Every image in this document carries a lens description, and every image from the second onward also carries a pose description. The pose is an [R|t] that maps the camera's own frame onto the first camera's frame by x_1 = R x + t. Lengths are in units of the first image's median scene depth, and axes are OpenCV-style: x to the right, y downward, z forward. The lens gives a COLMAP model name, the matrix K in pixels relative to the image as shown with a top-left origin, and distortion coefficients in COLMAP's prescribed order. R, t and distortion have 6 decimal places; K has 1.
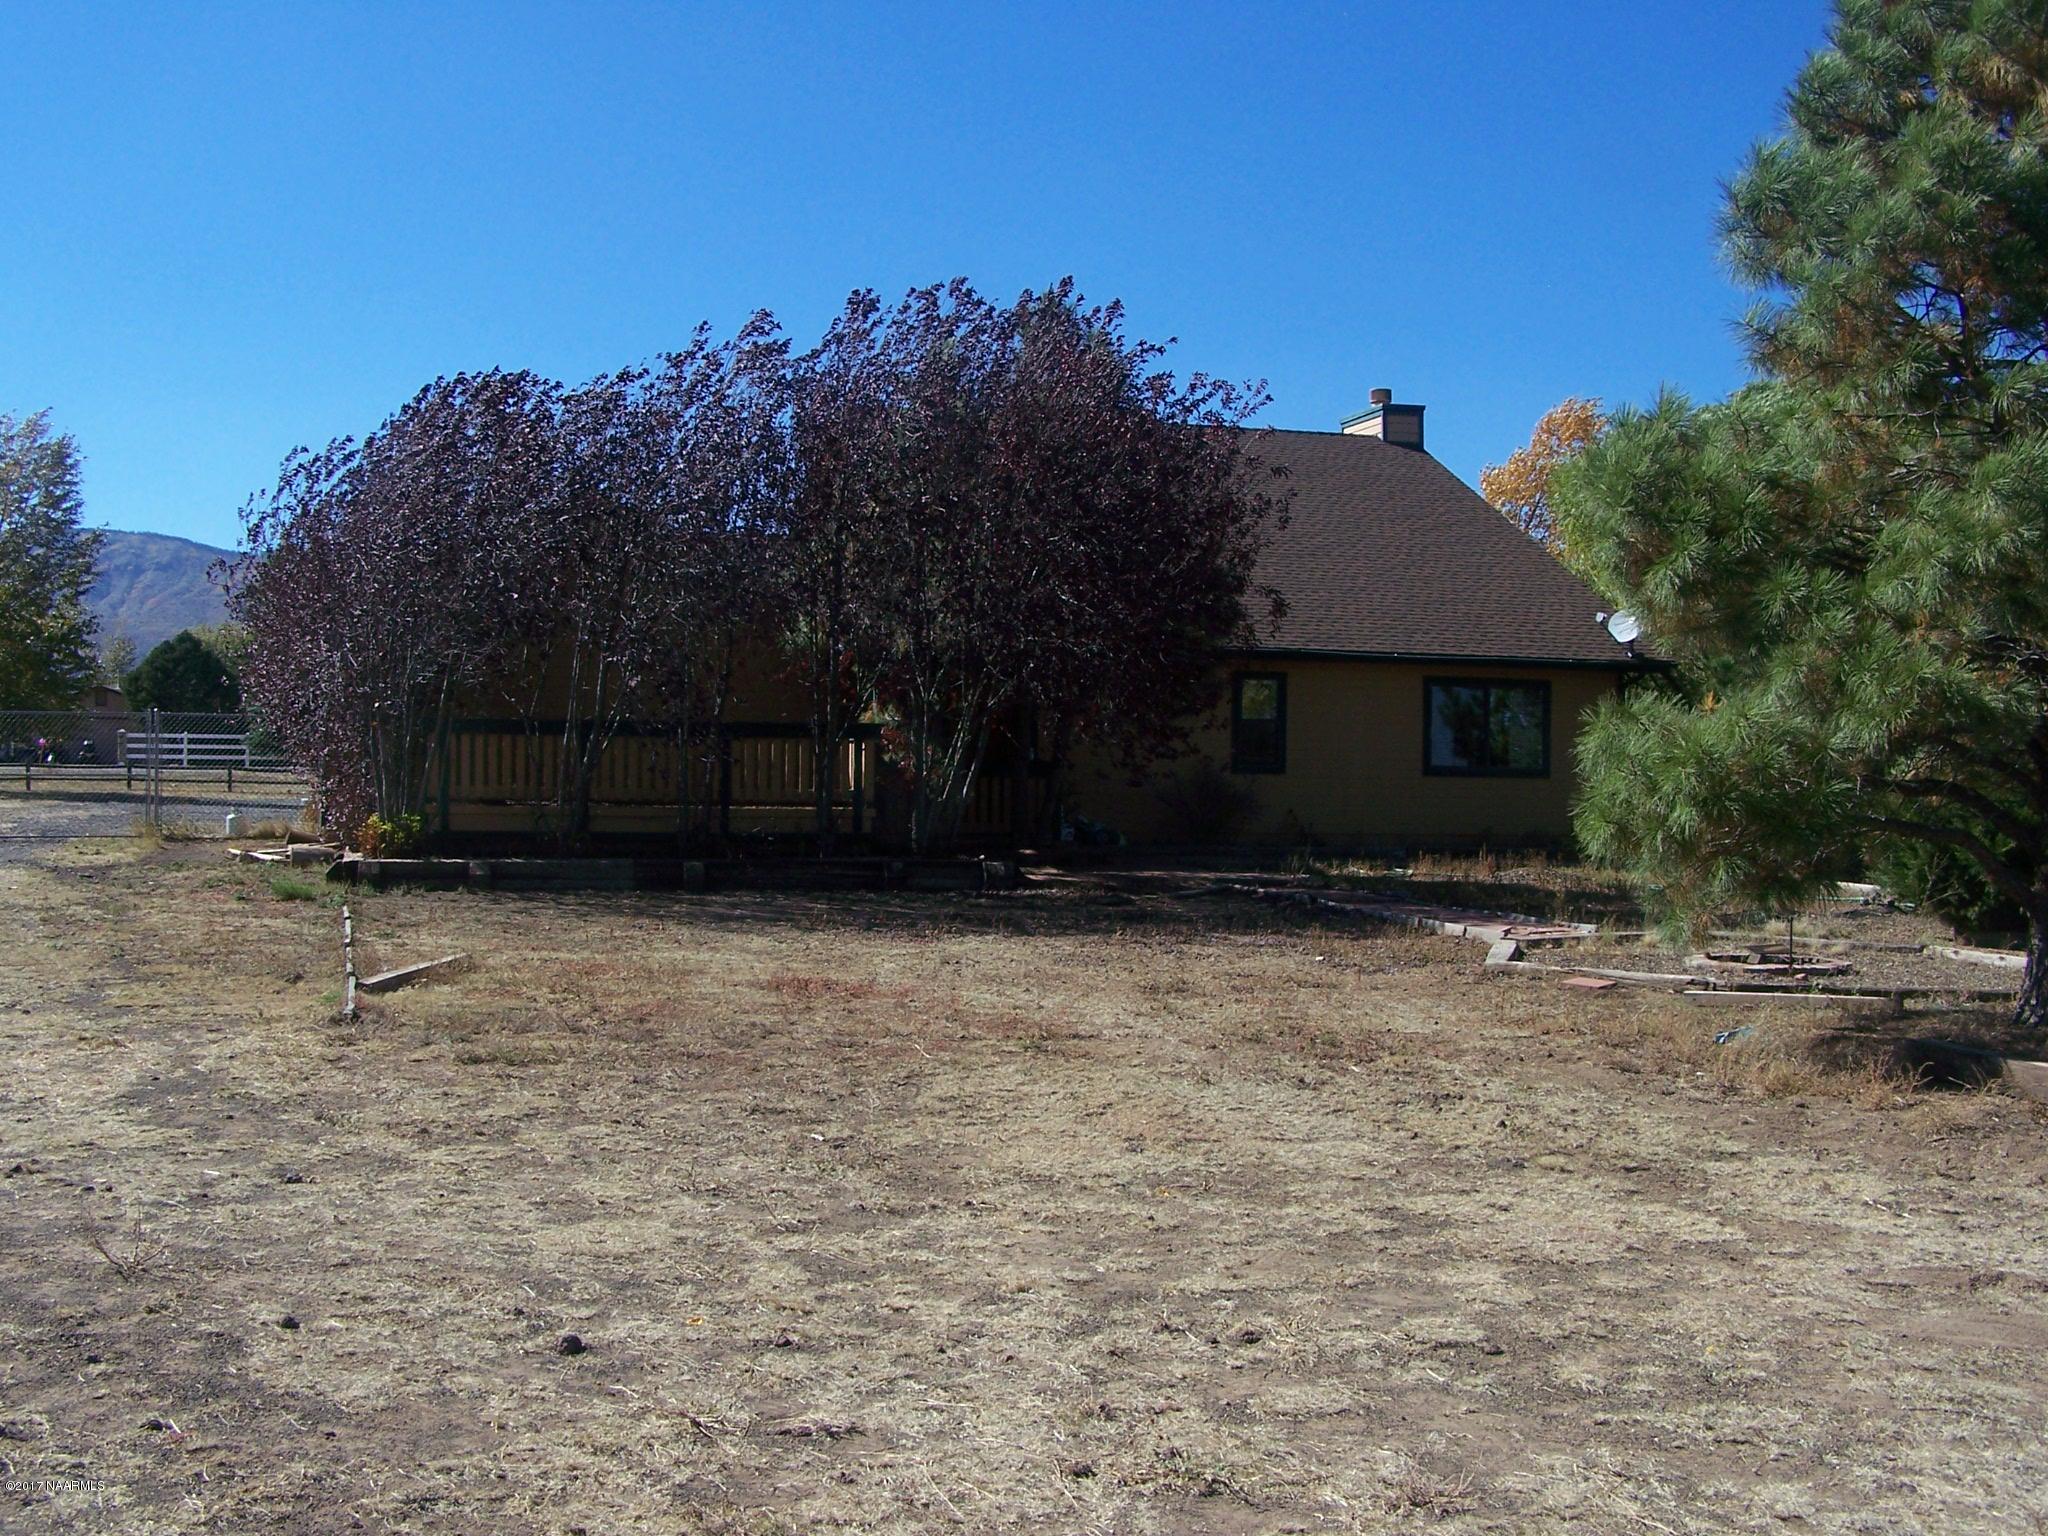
lens RADIAL K [[2401.8, 0, 1022.9], [0, 2401.8, 766.4], [0, 0, 1]] dist [-0.104675, 0.000000]
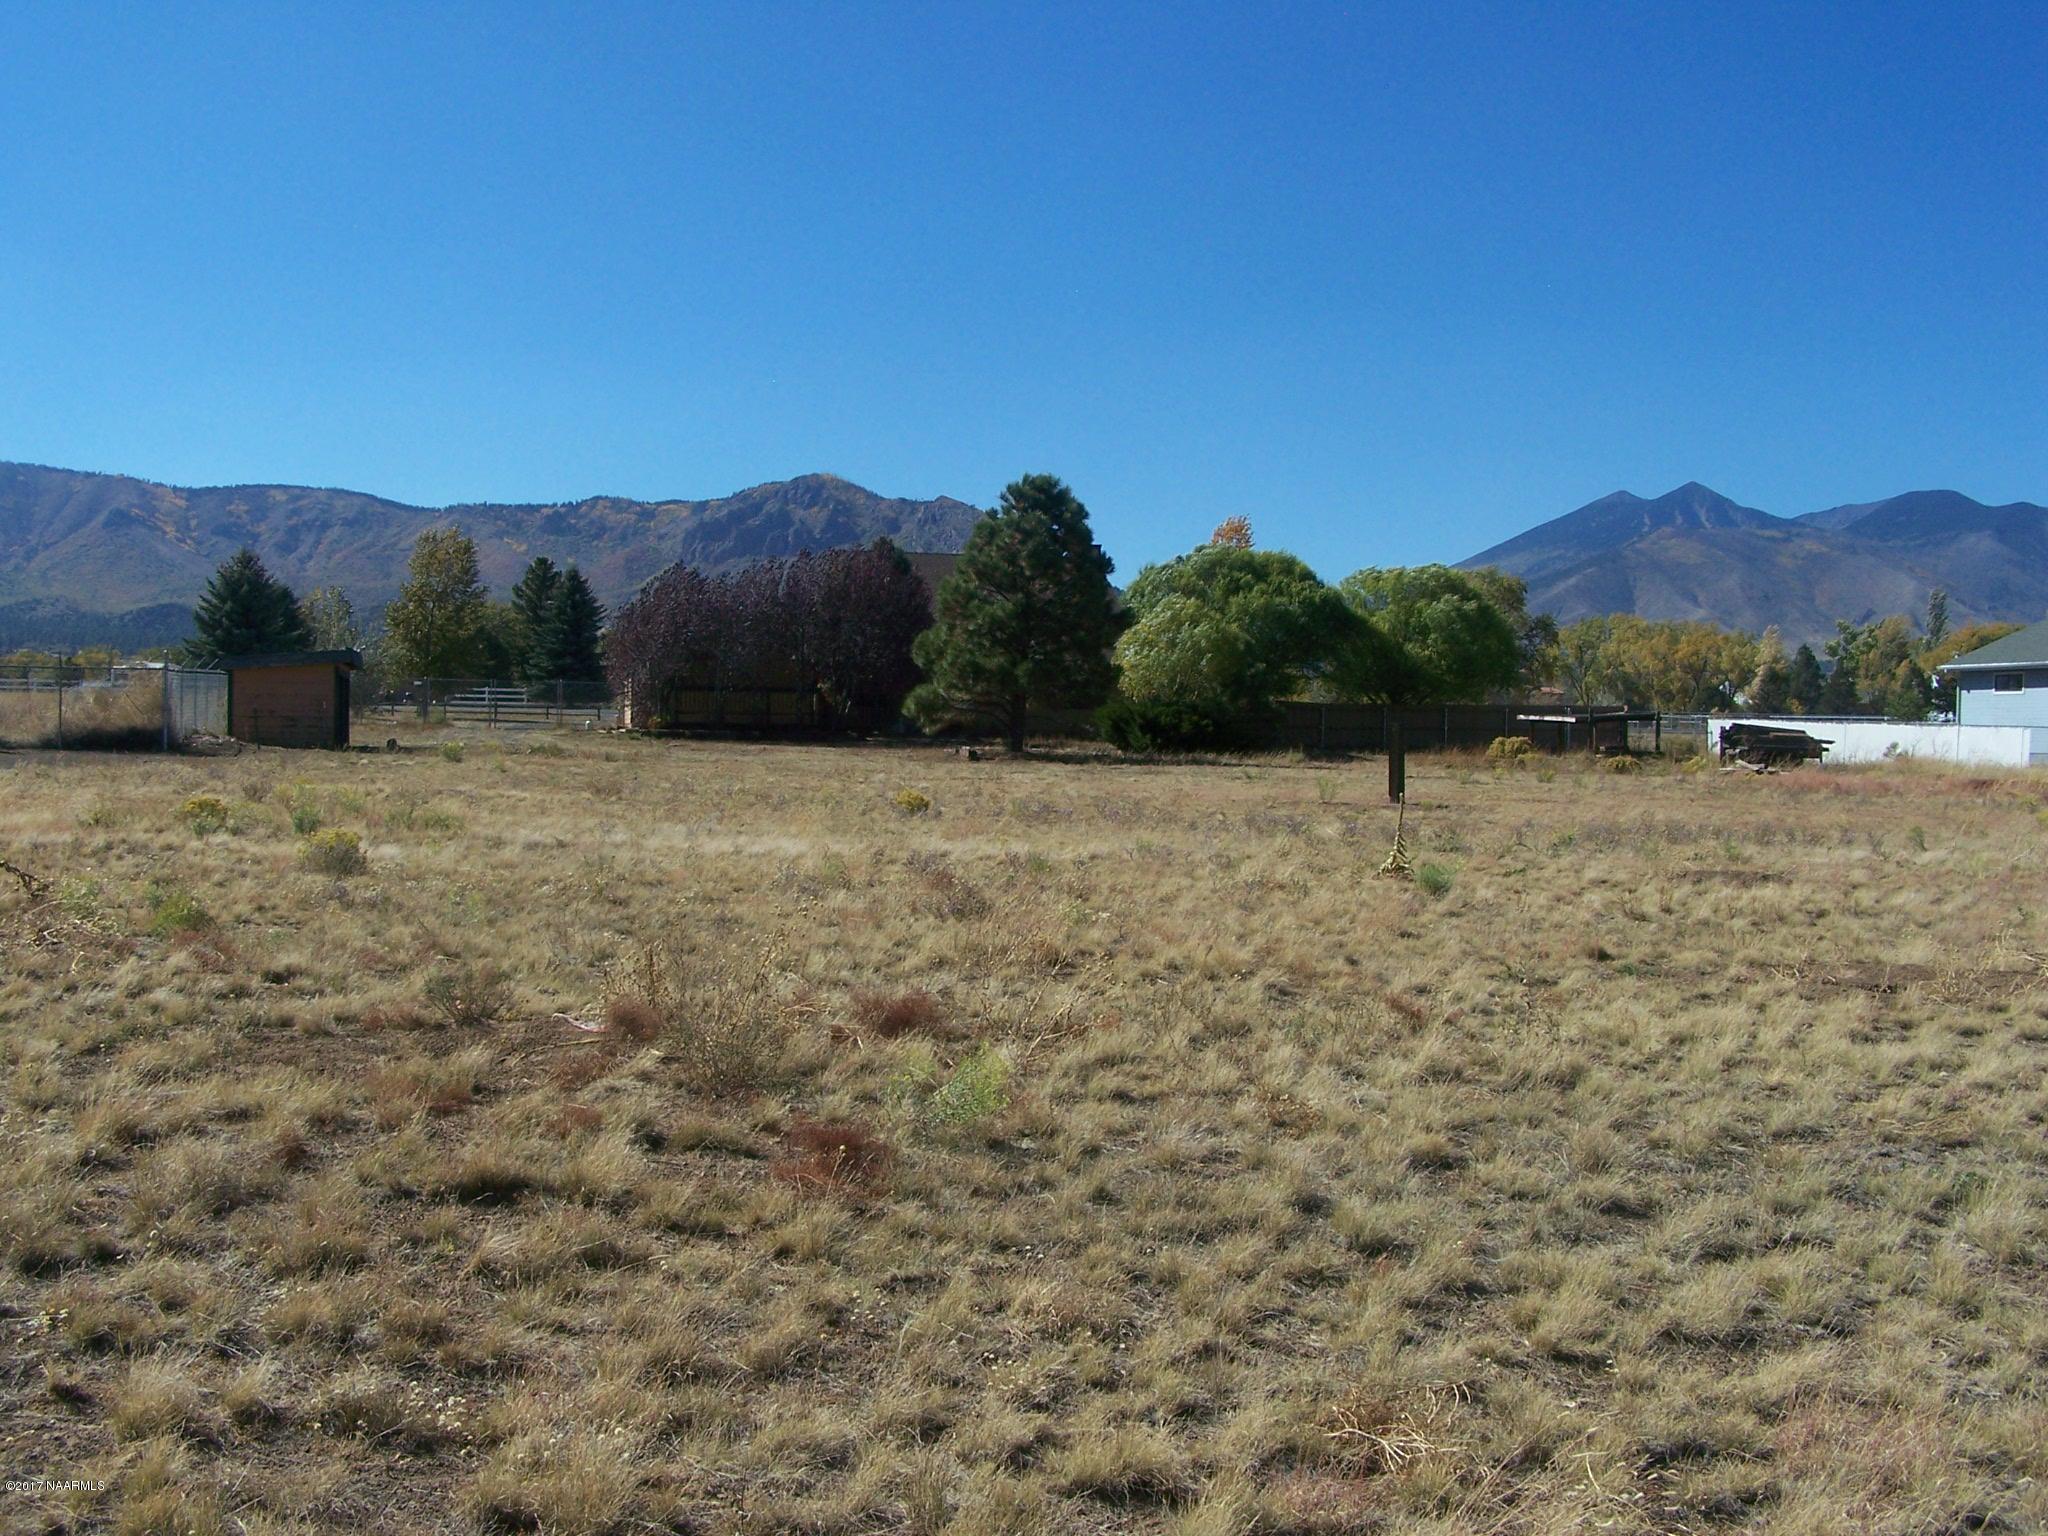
lens RADIAL K [[2401.8, 0, 1022.4], [0, 2401.8, 781.7], [0, 0, 1]] dist [-0.104675, 0.000000]
pose [[0.997435, 0.007375, -0.071201, 0.420469], [-0.005557, 0.999654, 0.025692, 0.021132], [0.071366, -0.025231, 0.997131, -2.035100]]
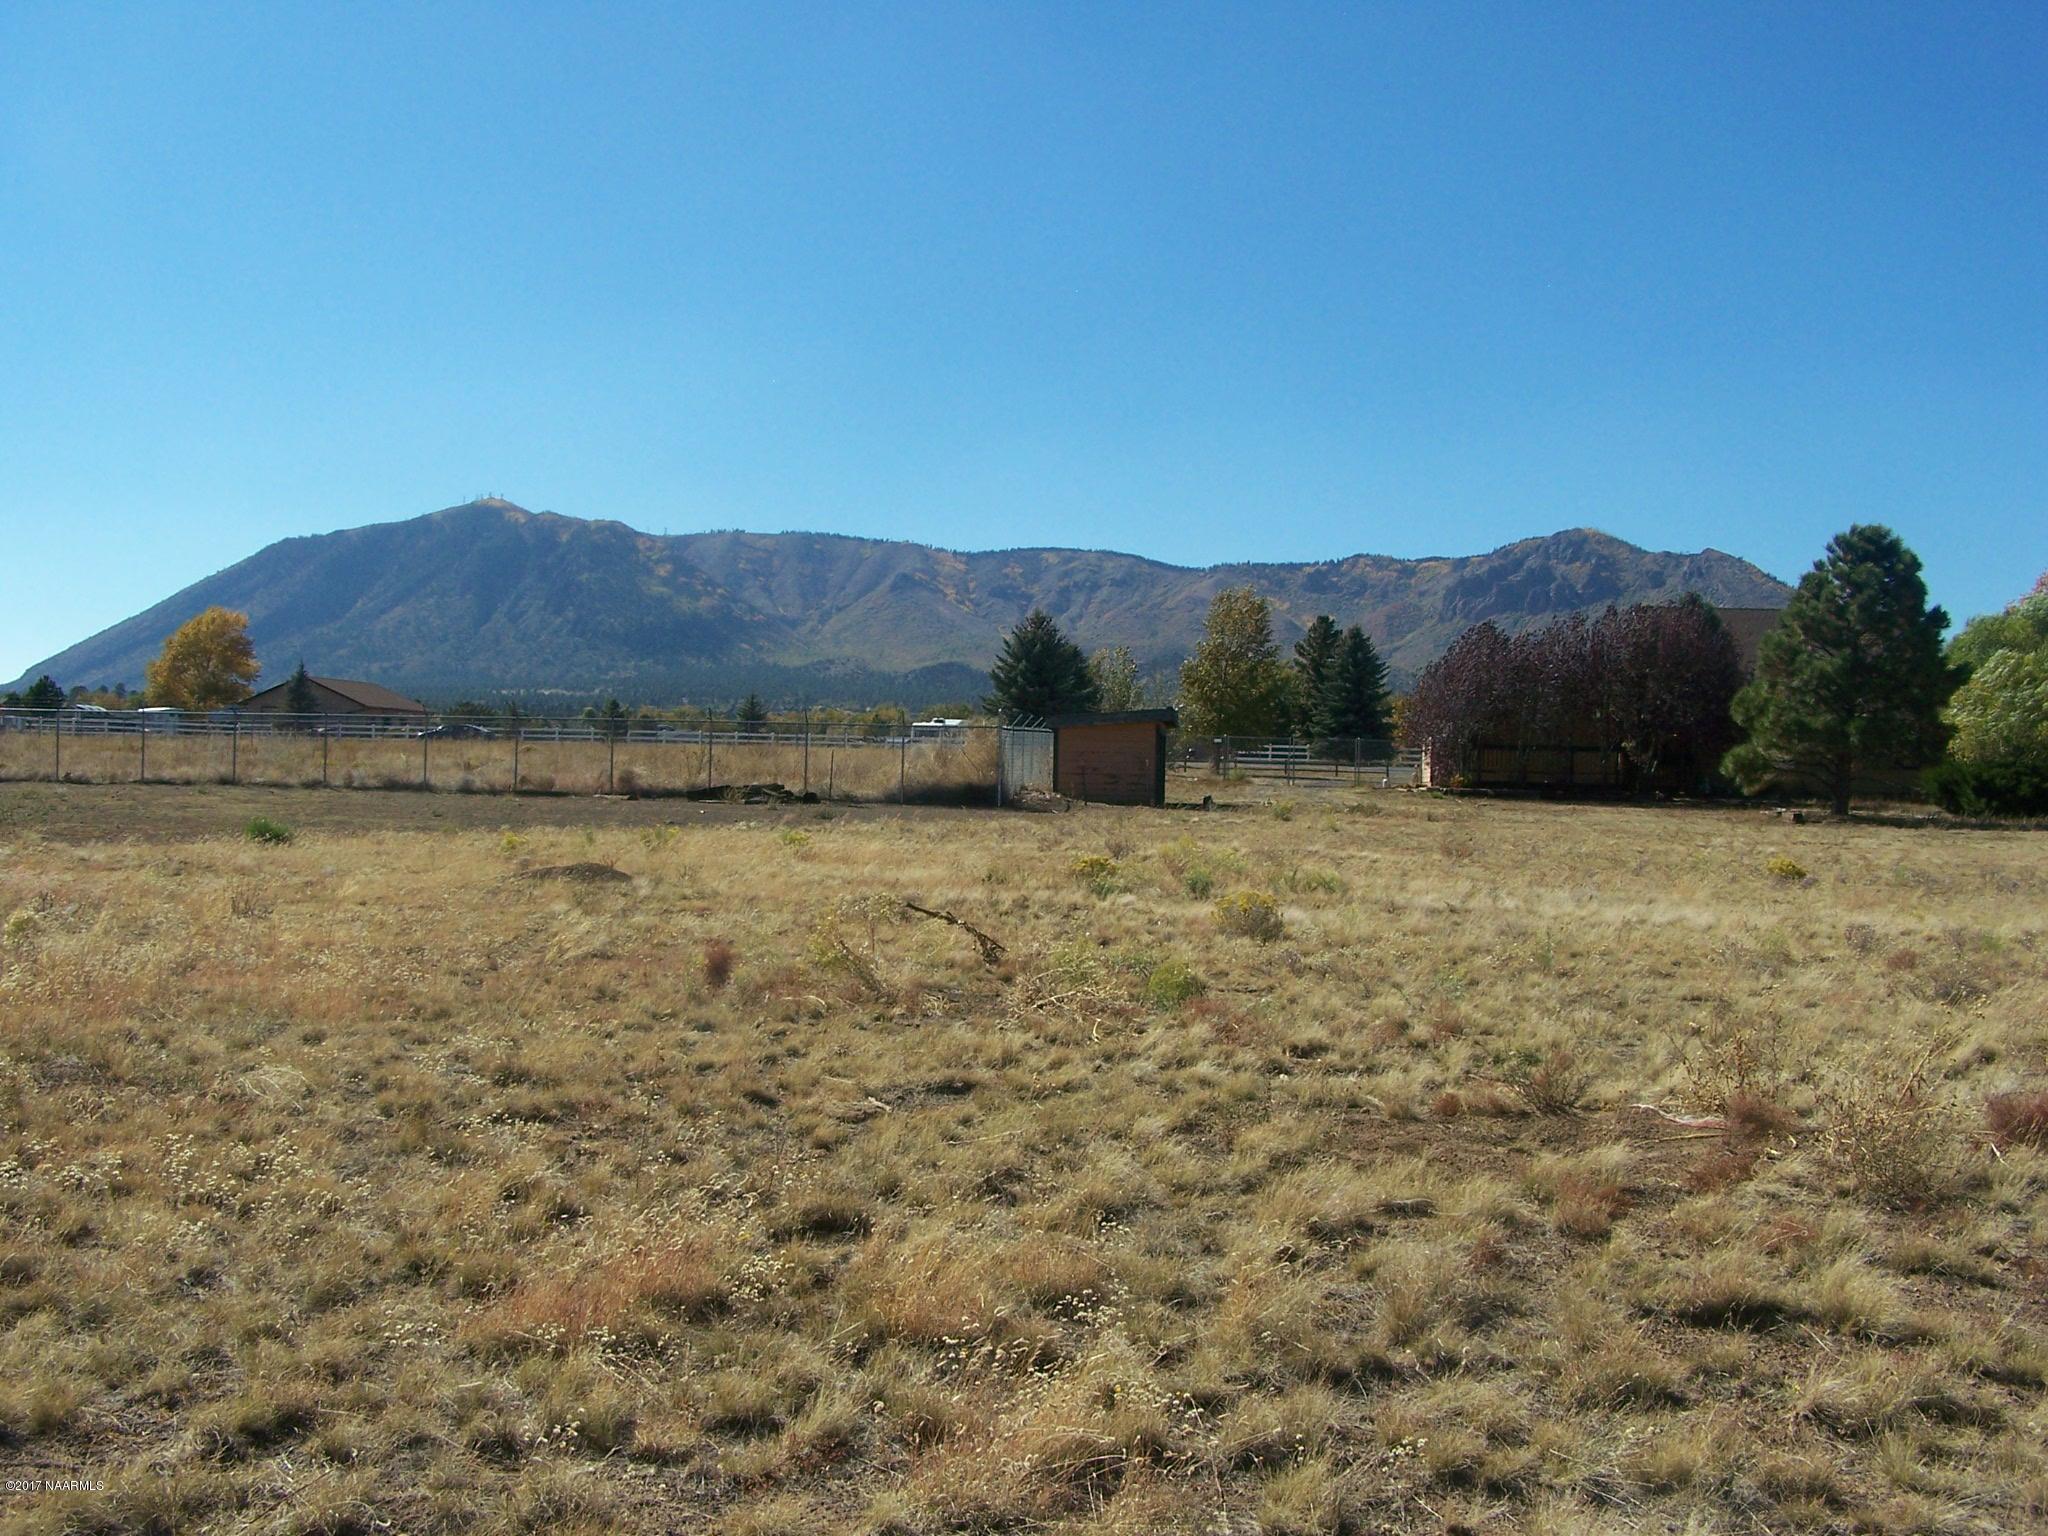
lens RADIAL K [[2401.8, 0, 1063.9], [0, 2401.8, 783.6], [0, 0, 1]] dist [-0.104675, 0.000000]
pose [[0.932793, 0.011346, -0.360233, 0.361727], [-0.010153, 0.999935, 0.005203, 0.019095], [0.360269, -0.001196, 0.932848, -2.024303]]
